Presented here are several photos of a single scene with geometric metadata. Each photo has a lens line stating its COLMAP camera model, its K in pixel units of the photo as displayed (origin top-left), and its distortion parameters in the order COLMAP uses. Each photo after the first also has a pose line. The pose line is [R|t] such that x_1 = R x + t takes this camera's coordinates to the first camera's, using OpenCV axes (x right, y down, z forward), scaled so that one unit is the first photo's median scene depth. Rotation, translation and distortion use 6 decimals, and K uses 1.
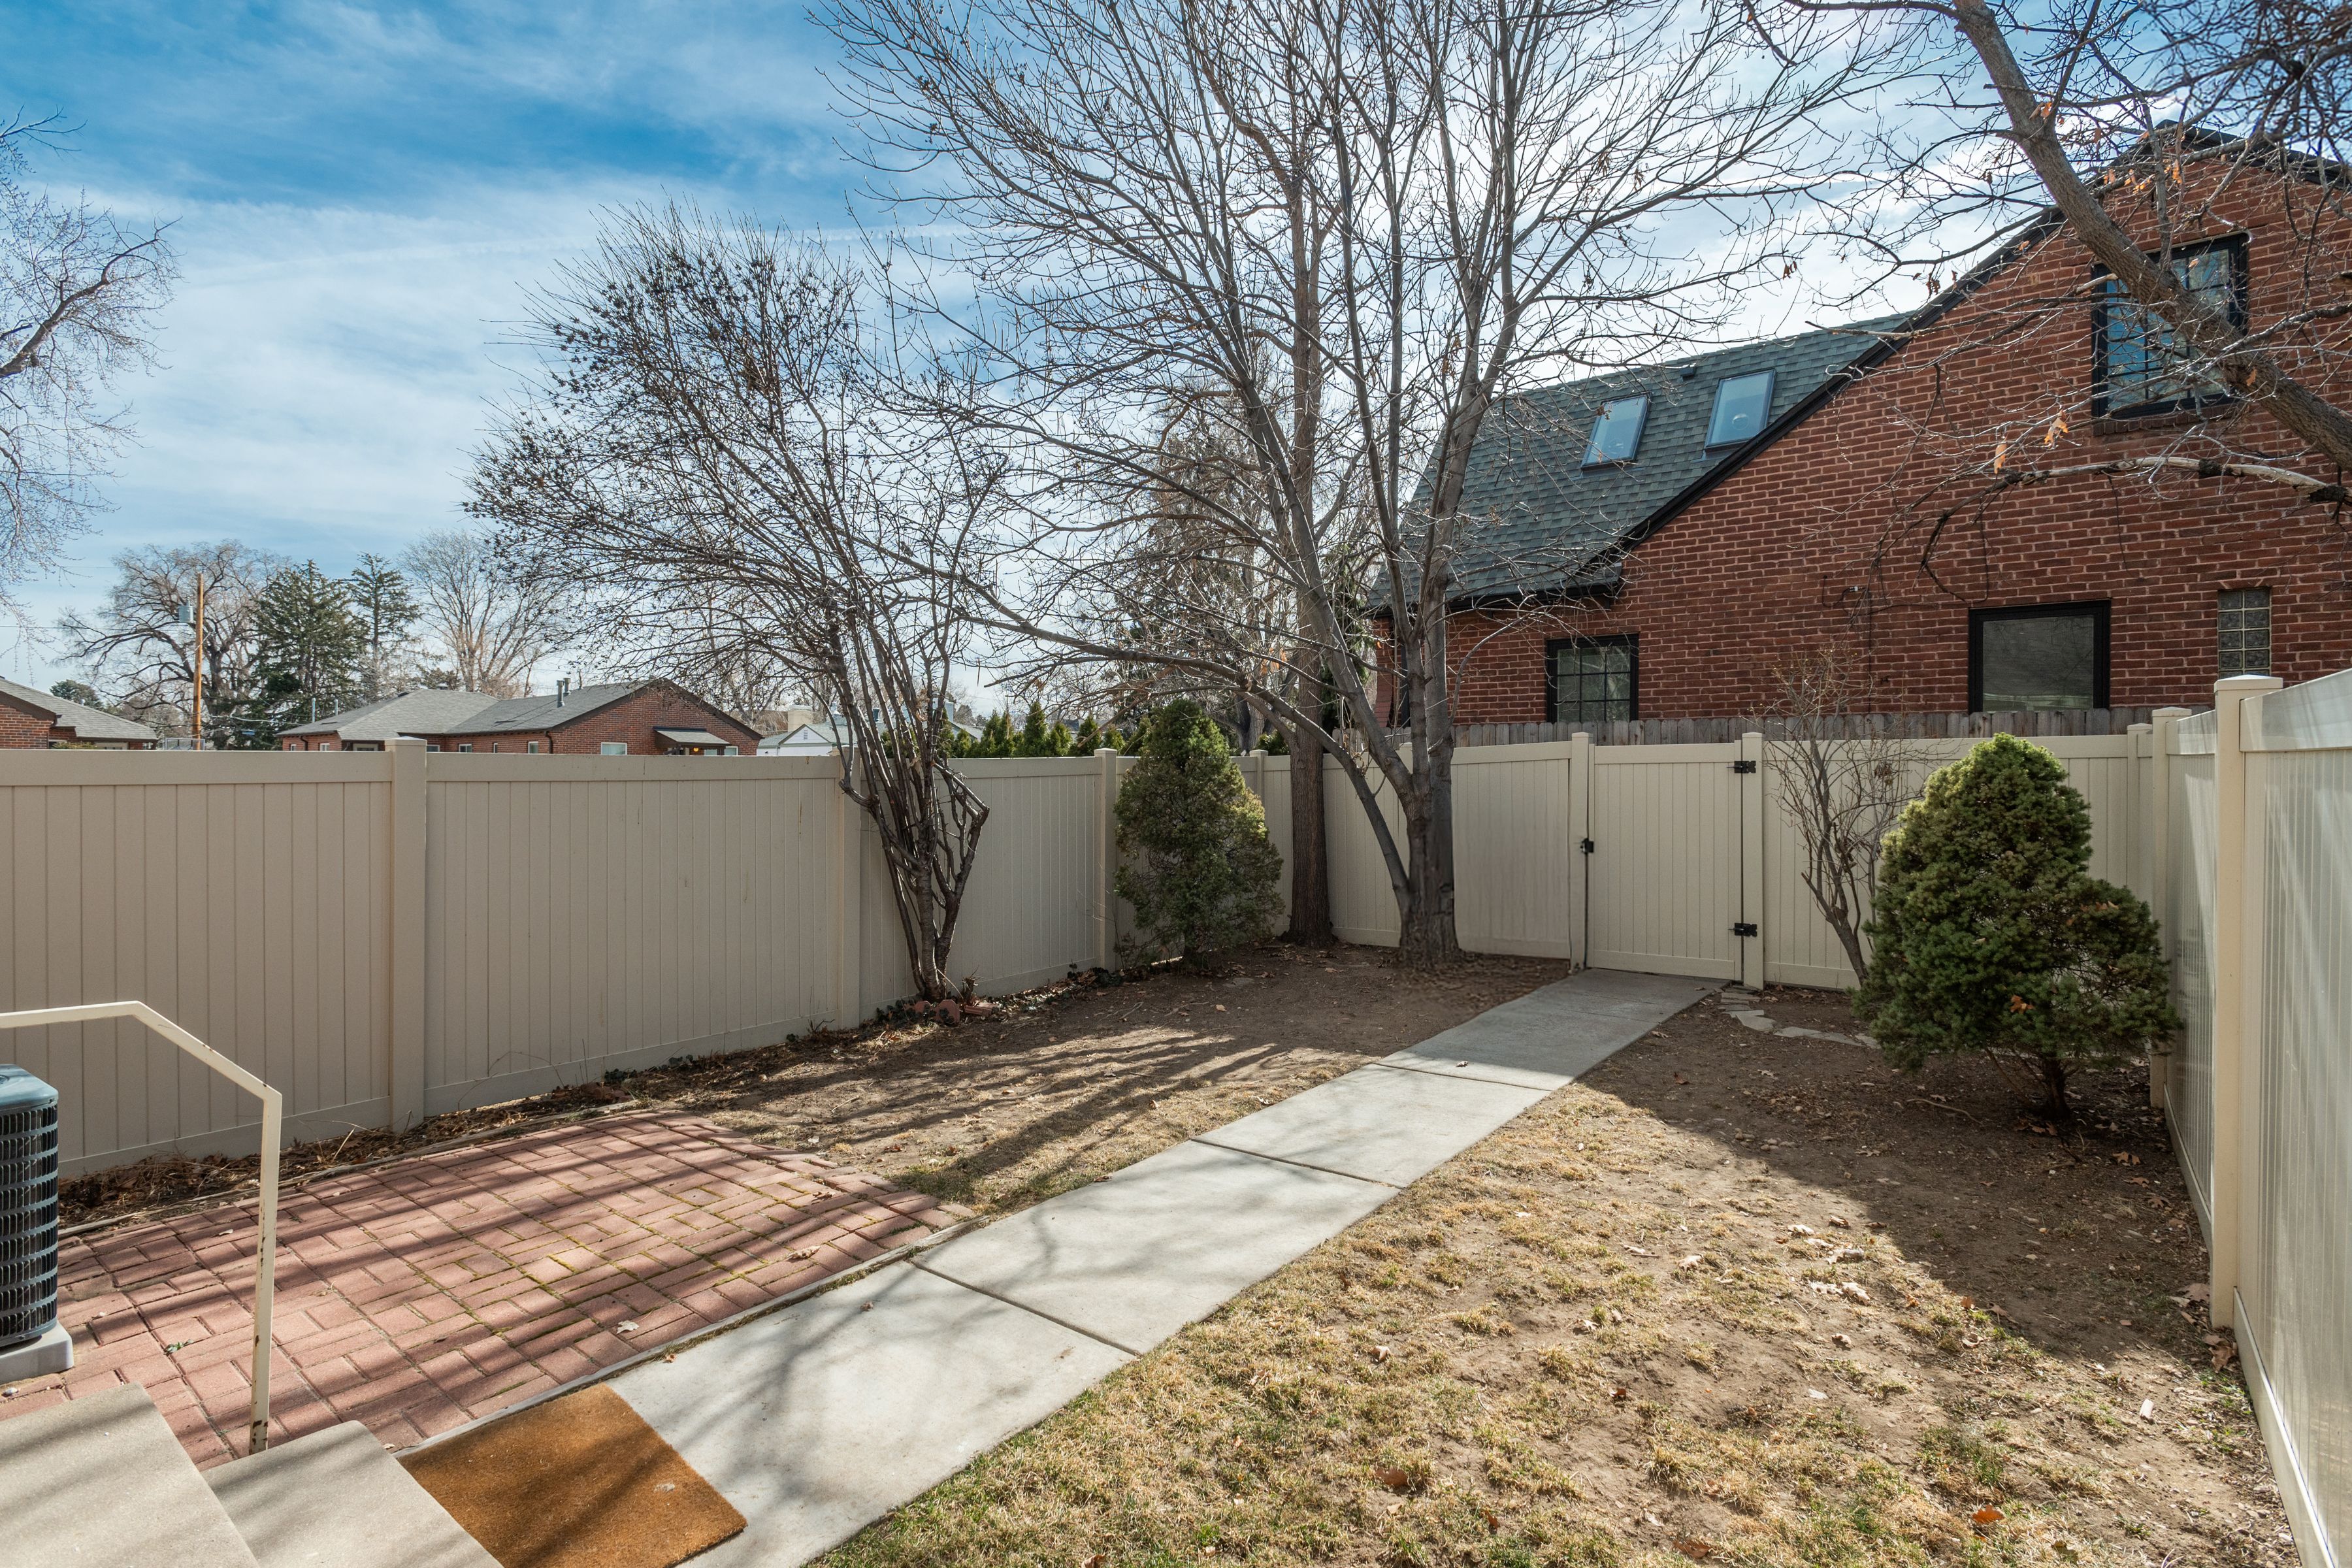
lens RADIAL K [[1109.0, 0, 1186.4], [0, 1109.0, 787.2], [0, 0, 1]] dist [-0.013683, 0.002388]
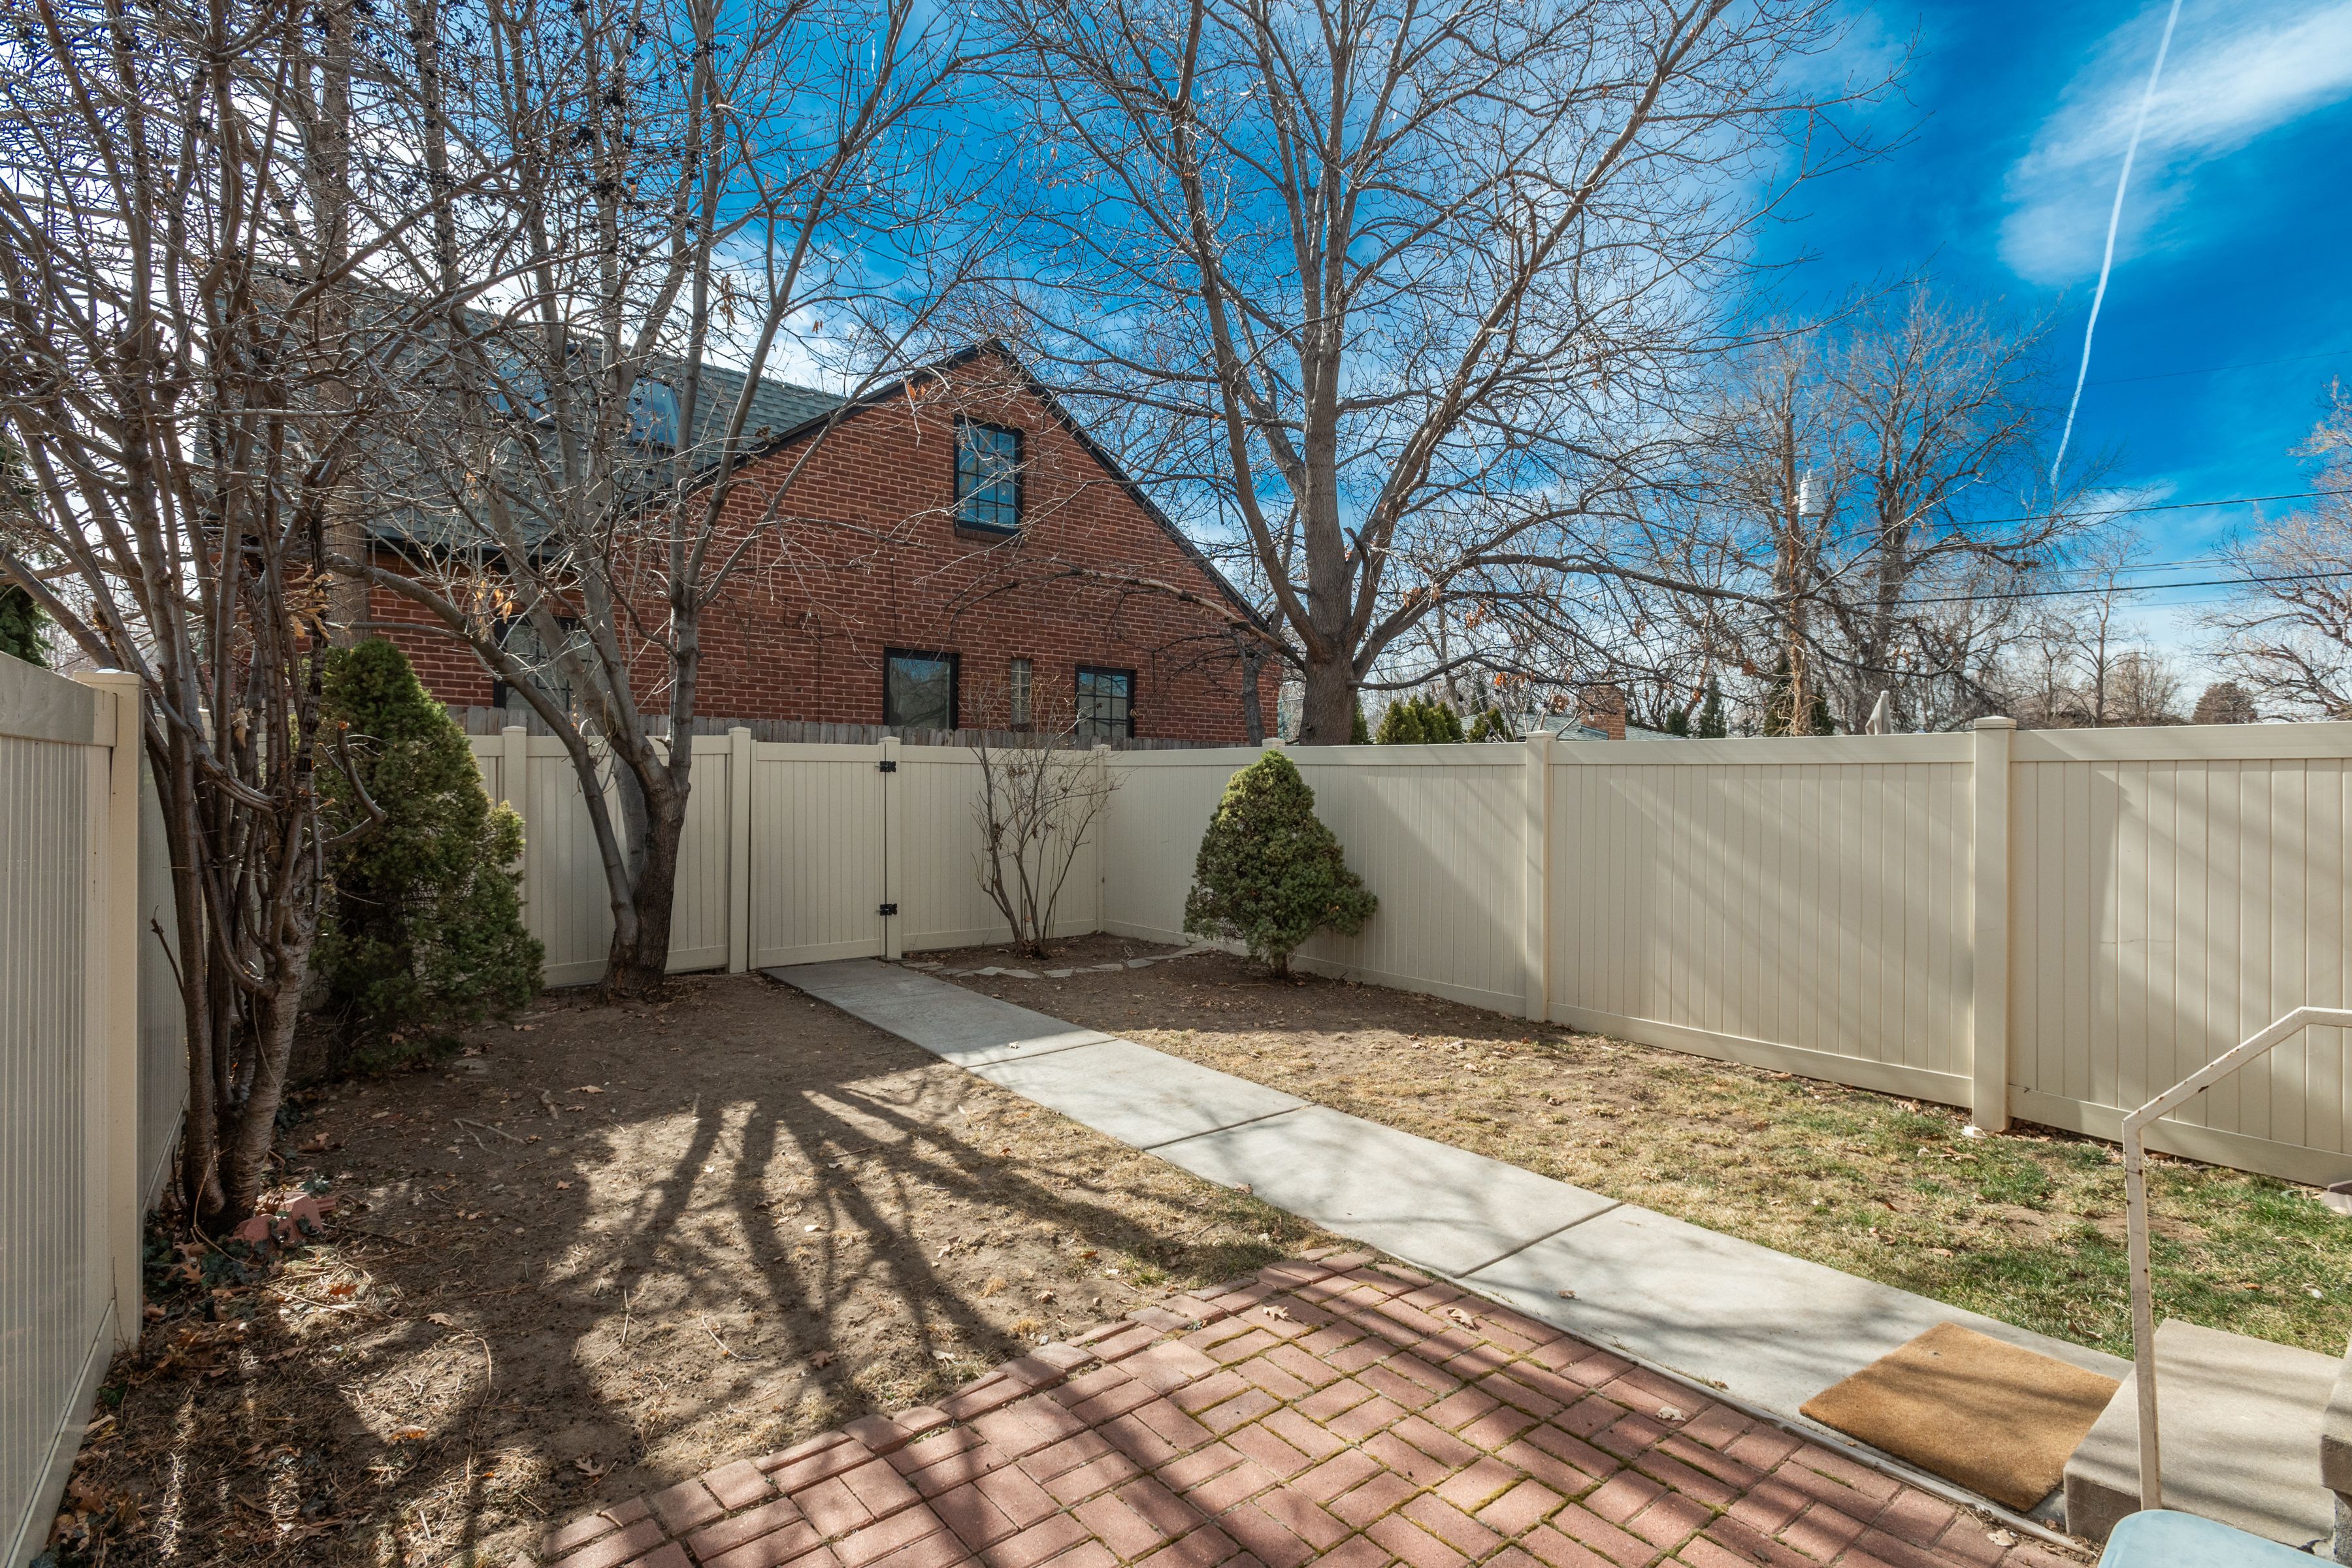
lens RADIAL K [[1109.0, 0, 1175.8], [0, 1109.0, 786.6], [0, 0, 1]] dist [-0.013683, 0.002388]
pose [[0.237206, 0.006259, 0.971439, -0.989027], [0.000460, 0.999978, -0.006556, 0.018220], [-0.971459, 0.002002, 0.237198, 0.822304]]
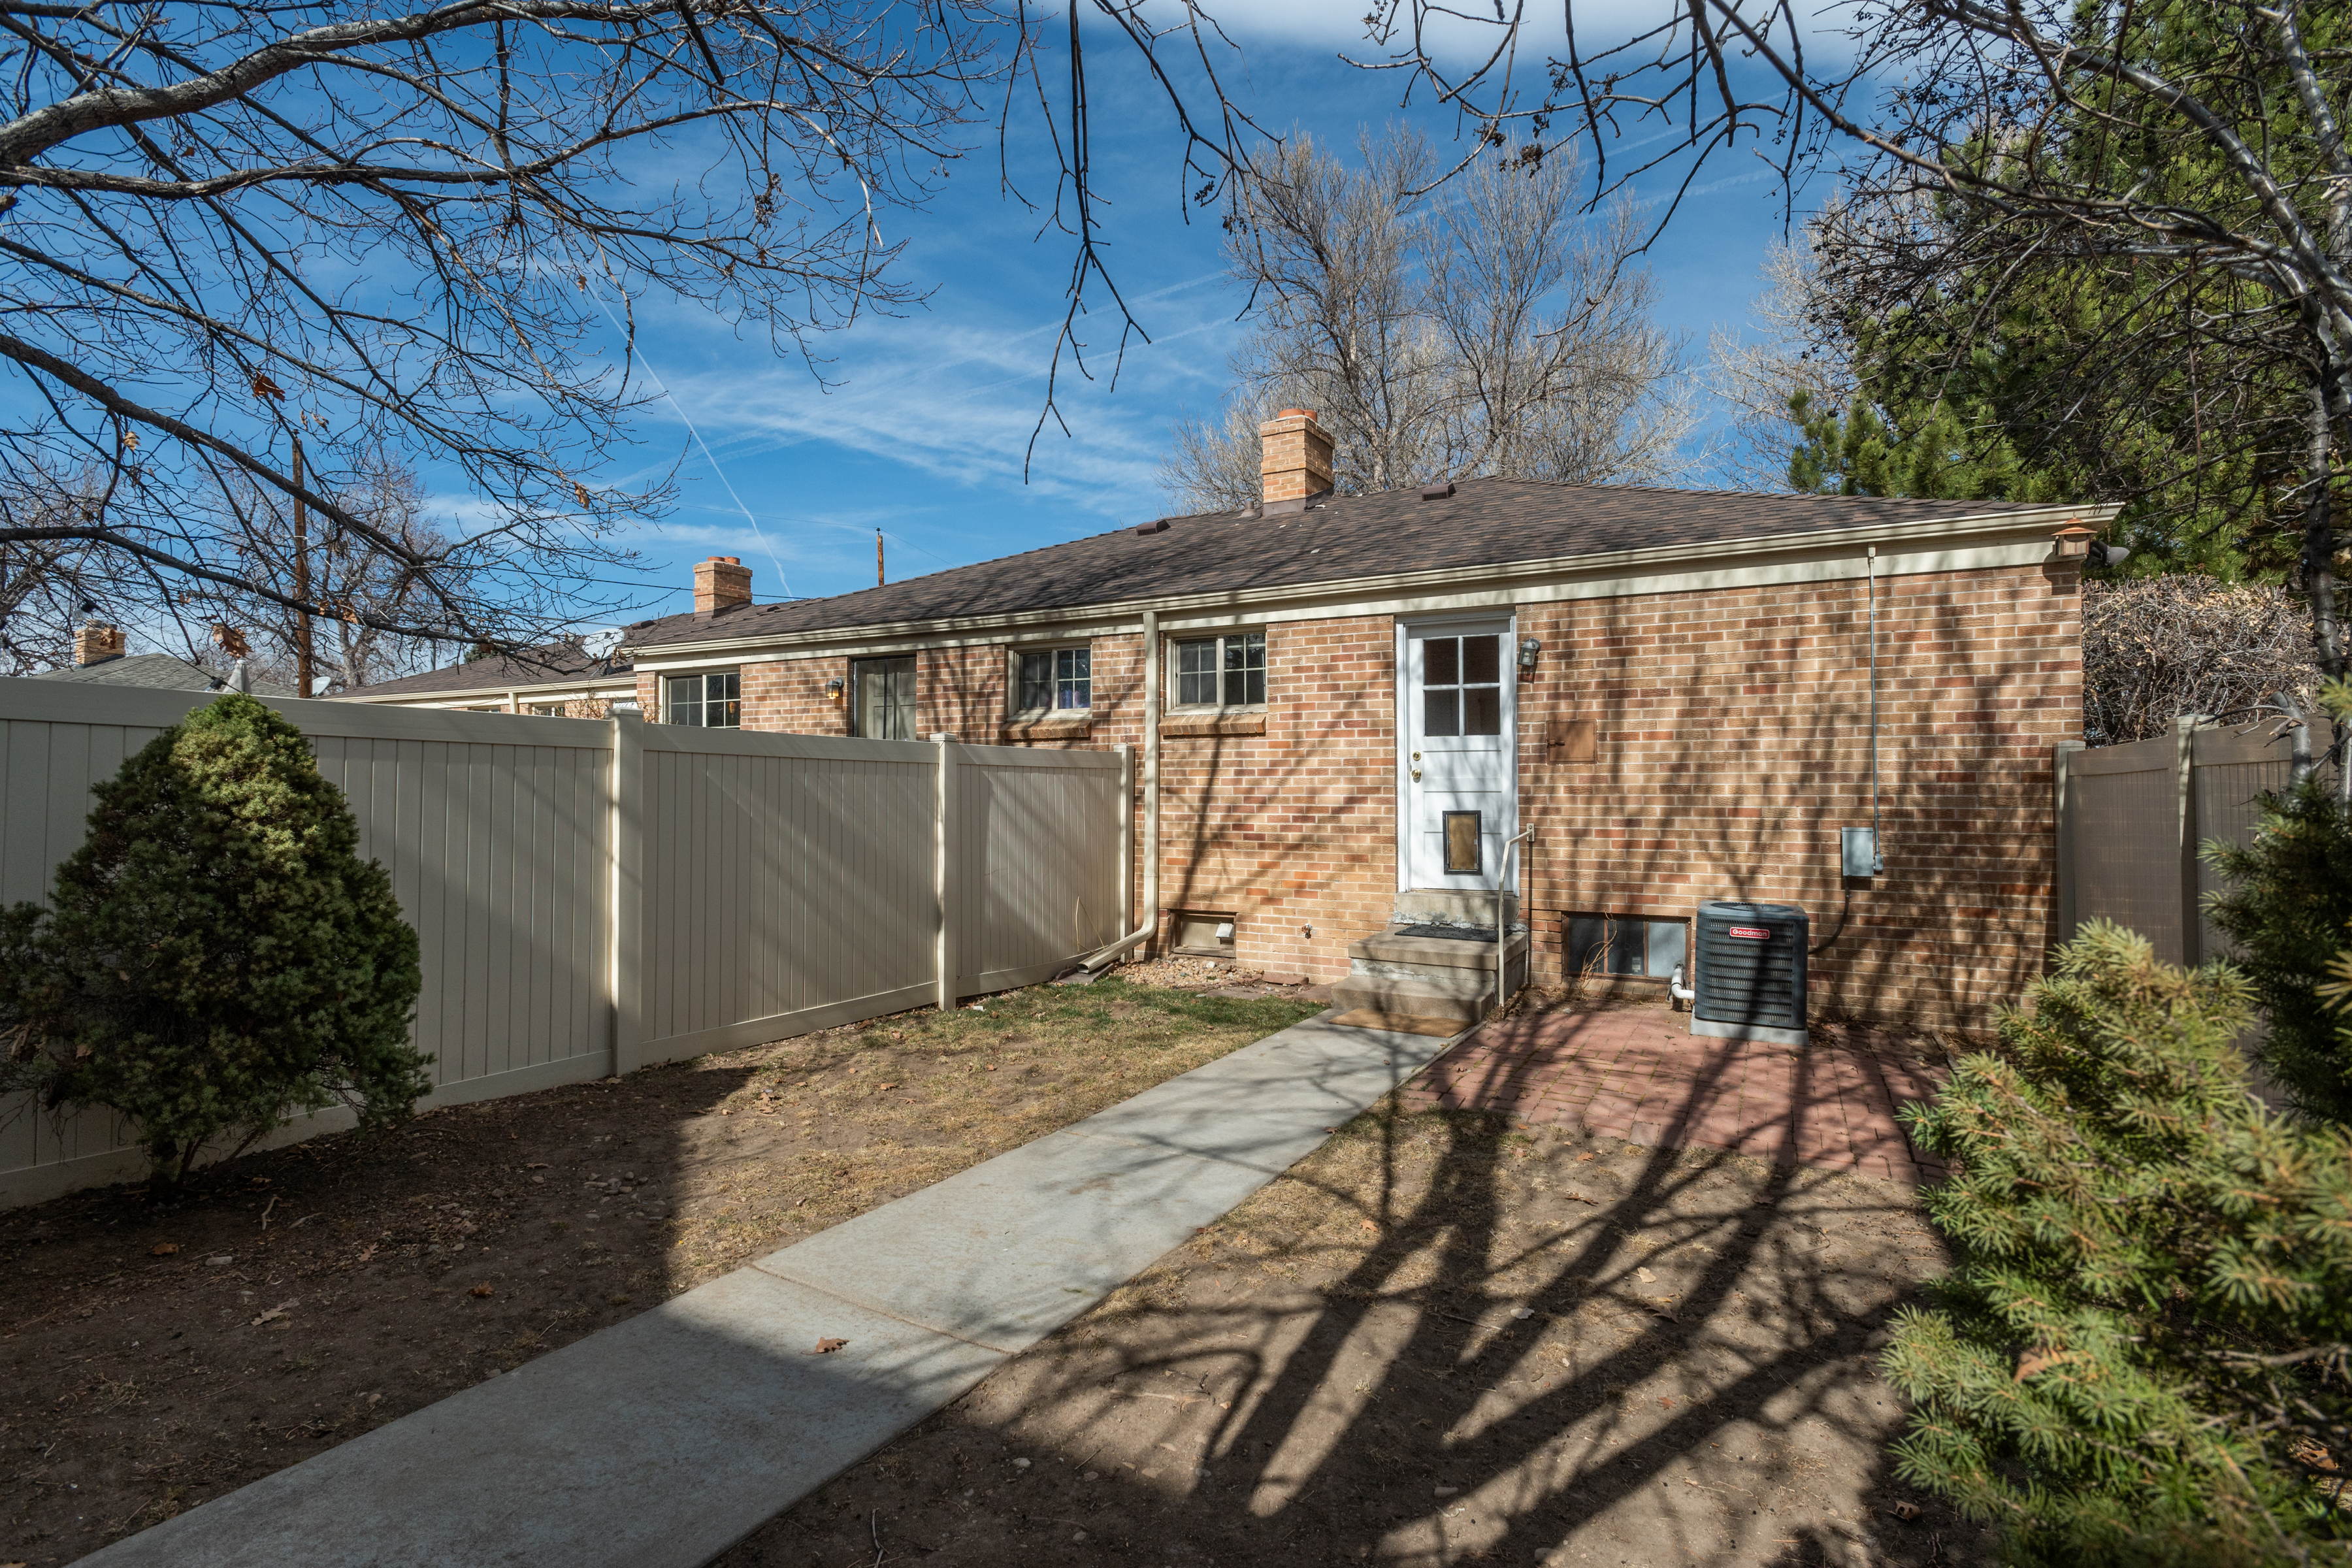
lens RADIAL K [[1109.0, 0, 1189.9], [0, 1109.0, 772.7], [0, 0, 1]] dist [-0.013683, 0.002388]
pose [[-0.987702, -0.005687, -0.156242, 0.234153], [-0.004619, 0.999963, -0.007201, 0.011606], [0.156277, -0.006391, -0.987693, 2.024731]]
